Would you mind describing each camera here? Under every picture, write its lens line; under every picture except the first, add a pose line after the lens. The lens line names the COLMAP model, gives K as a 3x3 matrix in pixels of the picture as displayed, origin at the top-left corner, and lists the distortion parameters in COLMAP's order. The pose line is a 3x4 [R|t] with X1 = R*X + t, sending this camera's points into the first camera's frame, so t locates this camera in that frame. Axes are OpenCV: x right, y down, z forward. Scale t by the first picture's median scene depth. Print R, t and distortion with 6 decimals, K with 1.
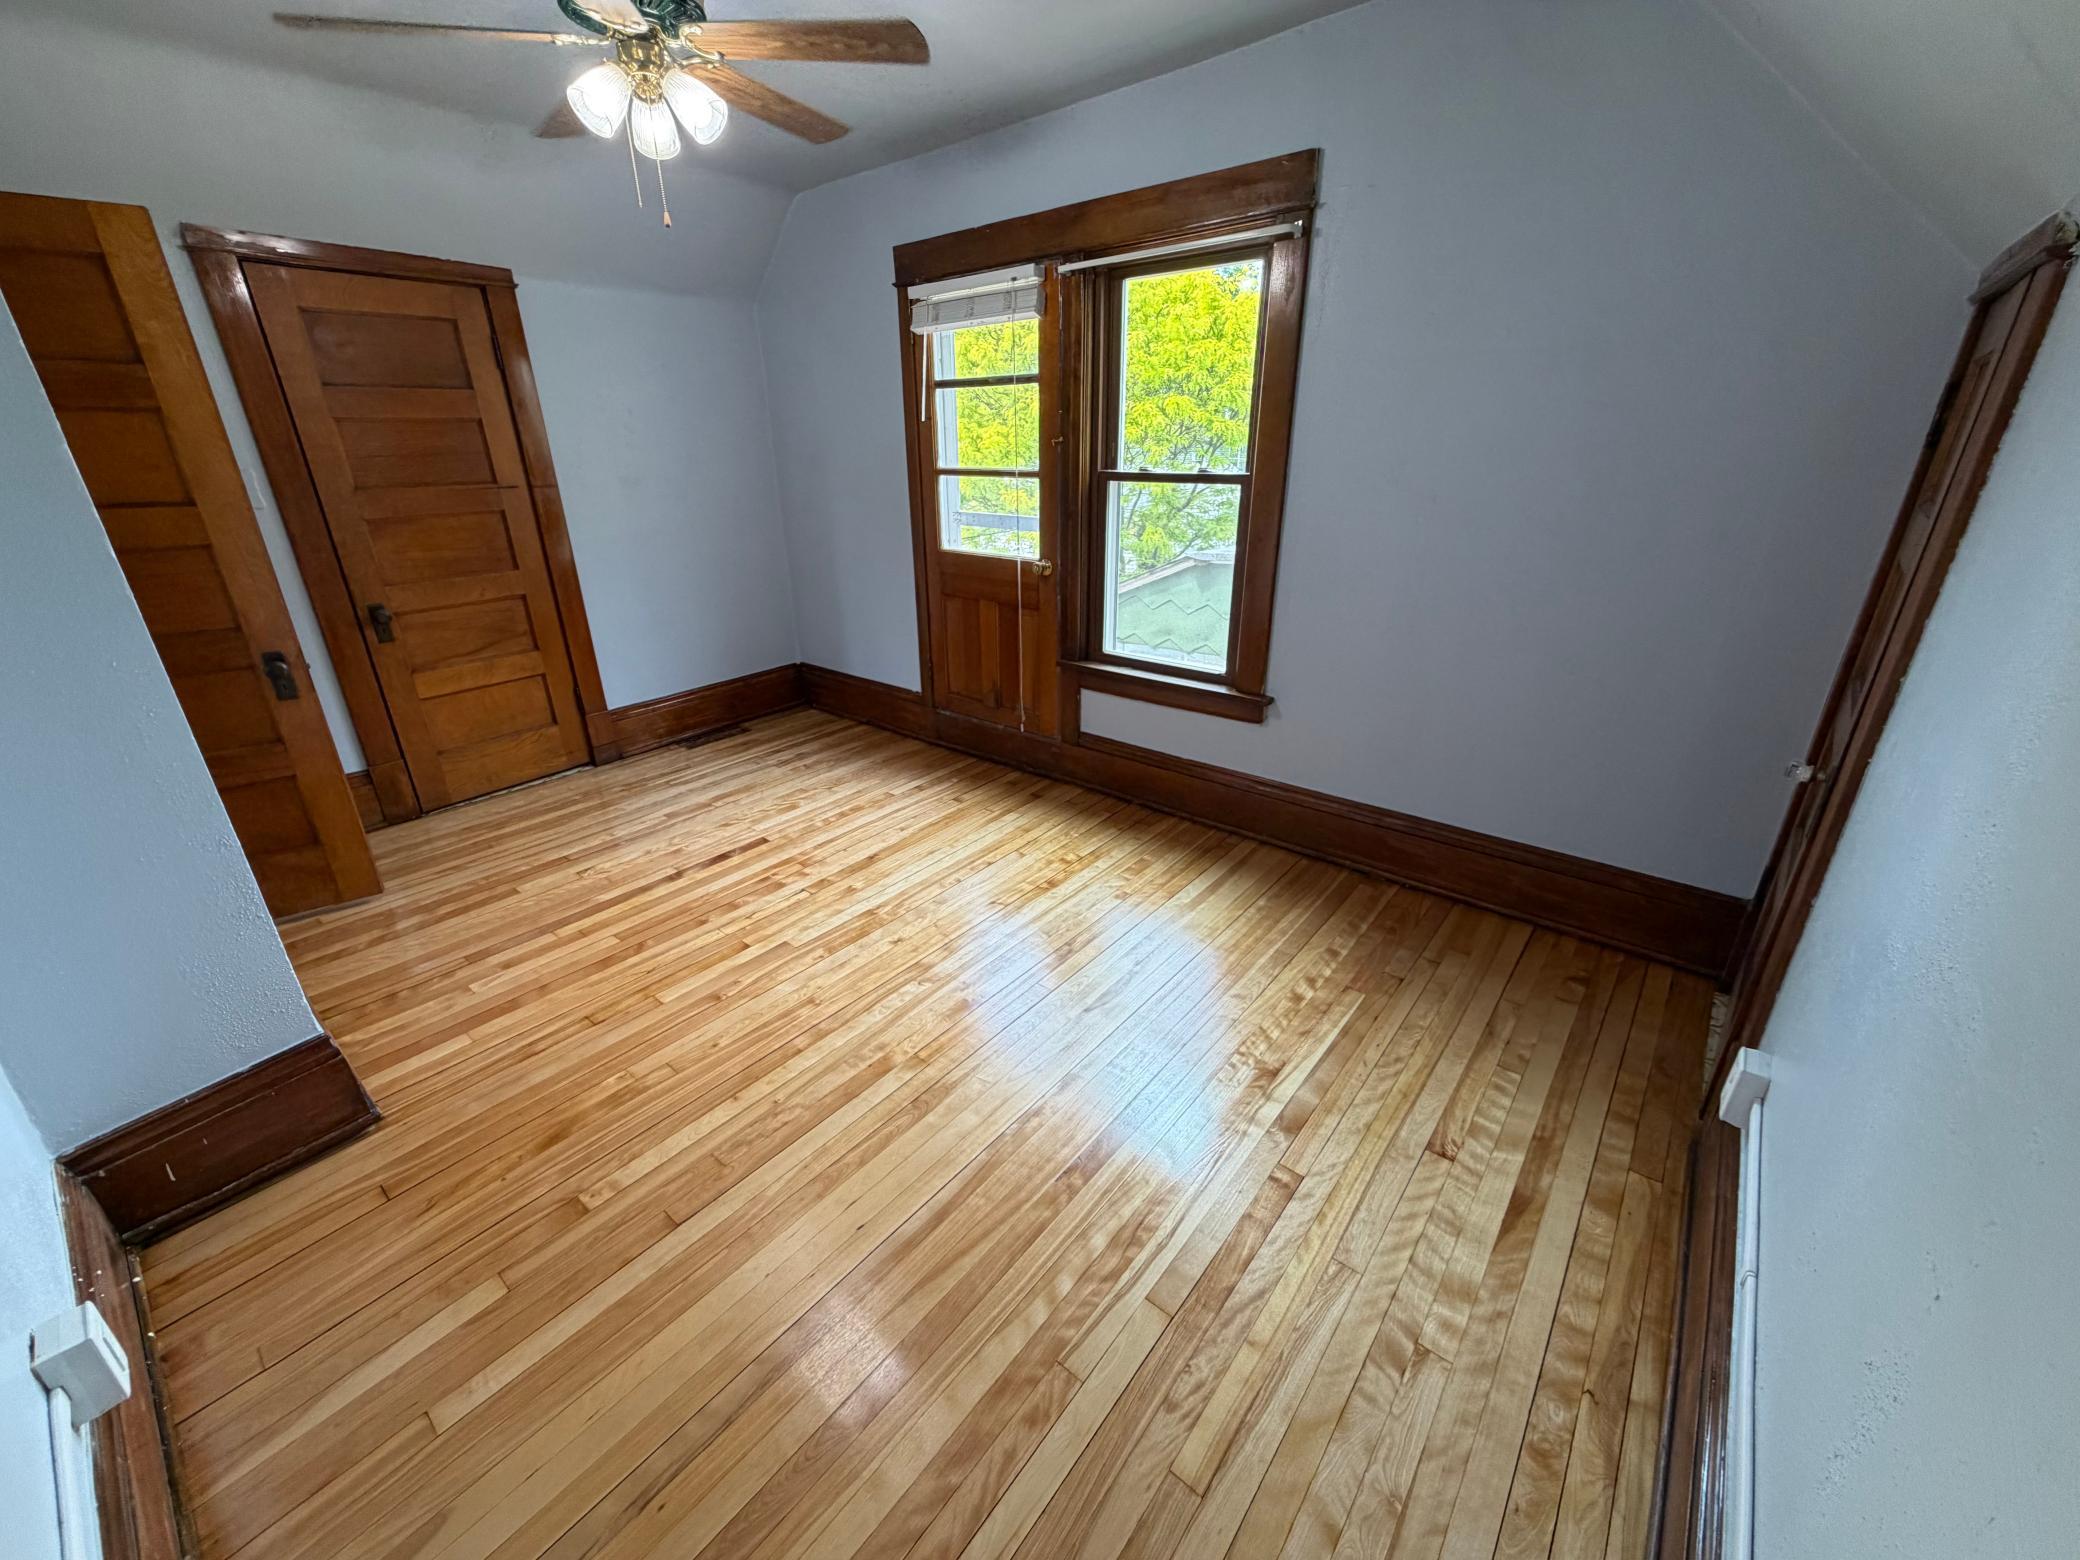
lens RADIAL K [[826.5, 0, 1037.7], [0, 826.5, 781.3], [0, 0, 1]] dist [-0.002682, 0.000033]
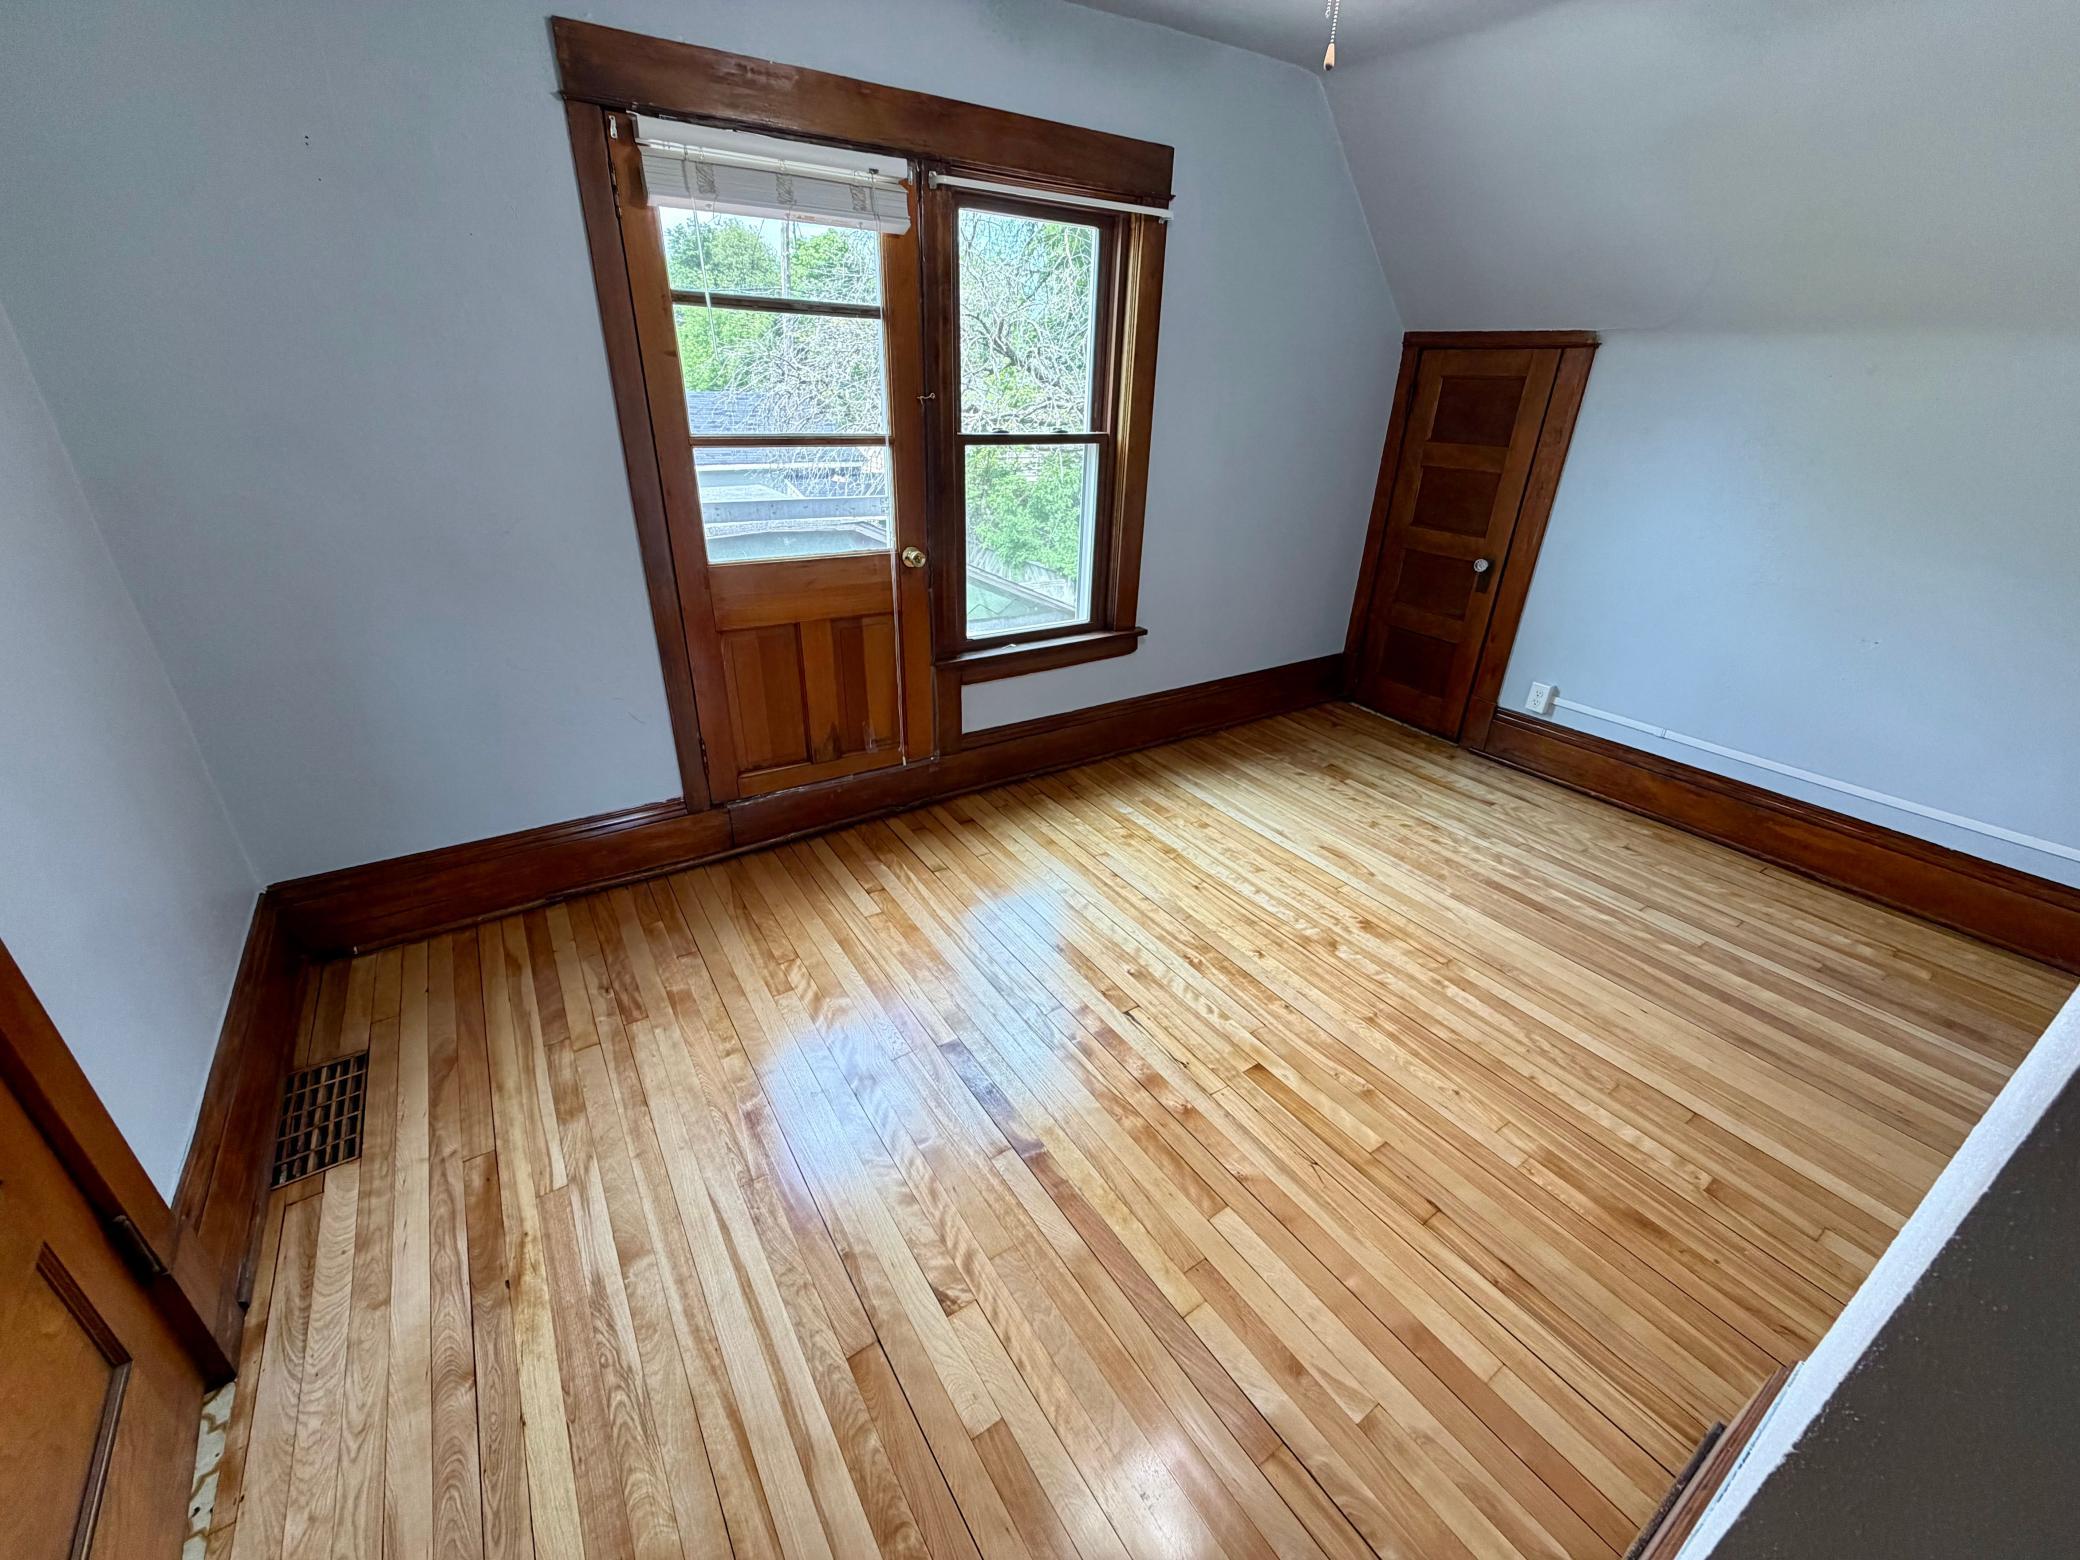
lens RADIAL K [[826.5, 0, 1038.3], [0, 826.5, 777.7], [0, 0, 1]] dist [-0.002682, 0.000033]
pose [[0.290808, -0.391279, 0.873116, -0.811341], [0.342555, 0.894642, 0.286831, -0.278437], [-0.893357, 0.215678, 0.394204, 0.675803]]
